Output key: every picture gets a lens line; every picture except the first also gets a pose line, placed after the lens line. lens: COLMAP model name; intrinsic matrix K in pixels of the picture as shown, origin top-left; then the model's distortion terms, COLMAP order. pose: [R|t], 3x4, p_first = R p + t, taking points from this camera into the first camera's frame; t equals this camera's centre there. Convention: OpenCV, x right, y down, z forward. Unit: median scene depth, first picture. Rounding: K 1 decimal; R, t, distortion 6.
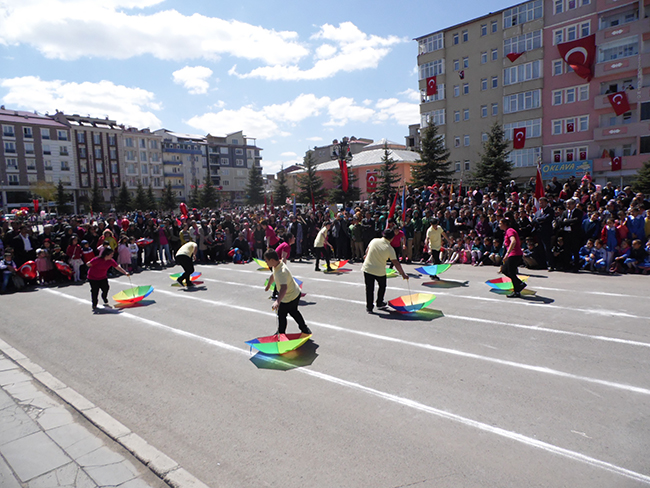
lens RADIAL K [[440.4, 0, 333.7], [0, 440.4, 243.0], [0, 0, 1]] dist [0.021807, -0.008587]
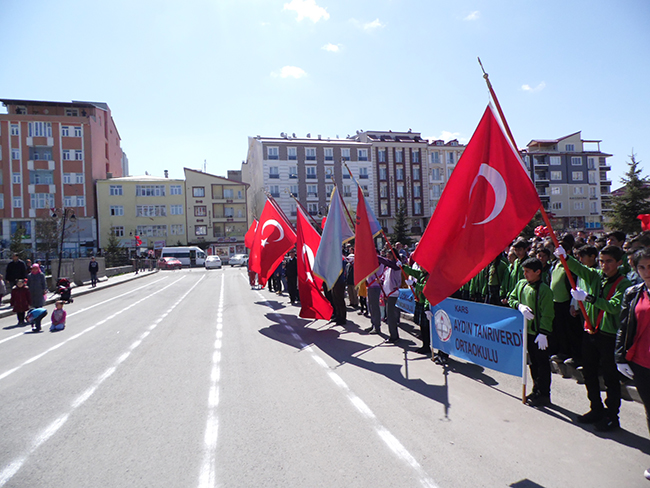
lens RADIAL K [[419.5, 0, 325.0], [0, 419.5, 244.0], [0, 0, 1]] dist [0.002180, -0.000827]
pose [[0.818065, -0.000650, -0.575125, -0.208477], [-0.042975, 0.997135, -0.062256, -0.023095], [0.573518, 0.075646, 0.815693, 0.317285]]
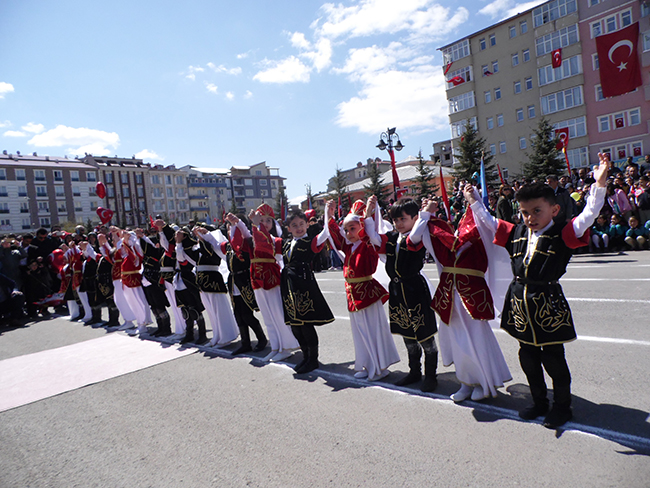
lens RADIAL K [[440.4, 0, 333.7], [0, 440.4, 243.0], [0, 0, 1]] dist [0.021807, -0.008587]
pose [[0.996660, -0.060229, -0.055151, -0.010658], [0.056483, 0.996143, -0.067144, 0.008059], [0.058983, 0.063805, 0.996218, 0.030356]]
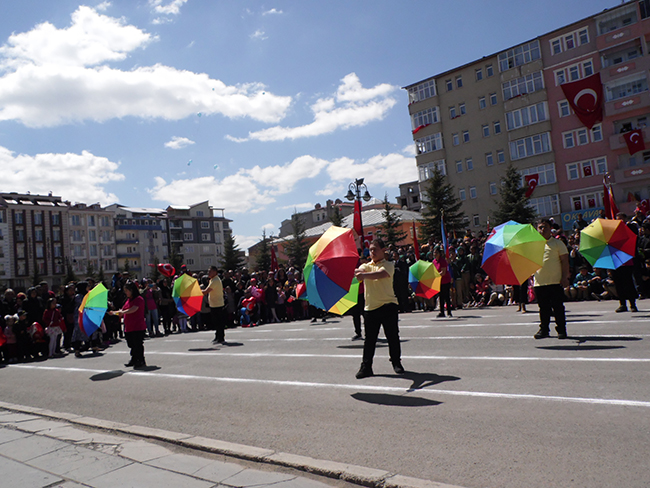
lens RADIAL K [[517.7, 0, 336.4], [0, 517.7, 244.8], [0, 0, 1]] dist [0.001171, -0.002469]
pose [[0.997154, -0.057161, 0.049153, -0.015169], [0.064321, 0.985149, -0.159200, 0.009806], [-0.039323, 0.161908, 0.986022, 0.006853]]
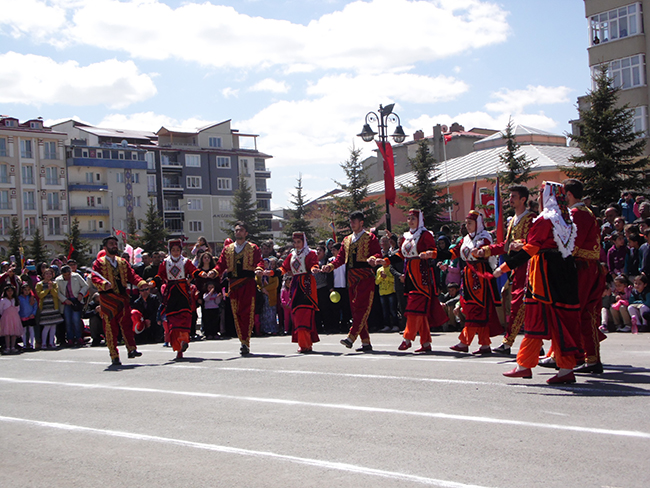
lens RADIAL K [[942.3, 0, 350.0], [0, 942.3, 242.6], [0, 0, 1]] dist [0.132697, -0.007115]
pose [[0.996333, -0.018099, -0.083619, 0.013310], [0.007856, 0.992593, -0.121237, 0.010635], [0.085194, 0.120136, 0.989095, -0.009686]]
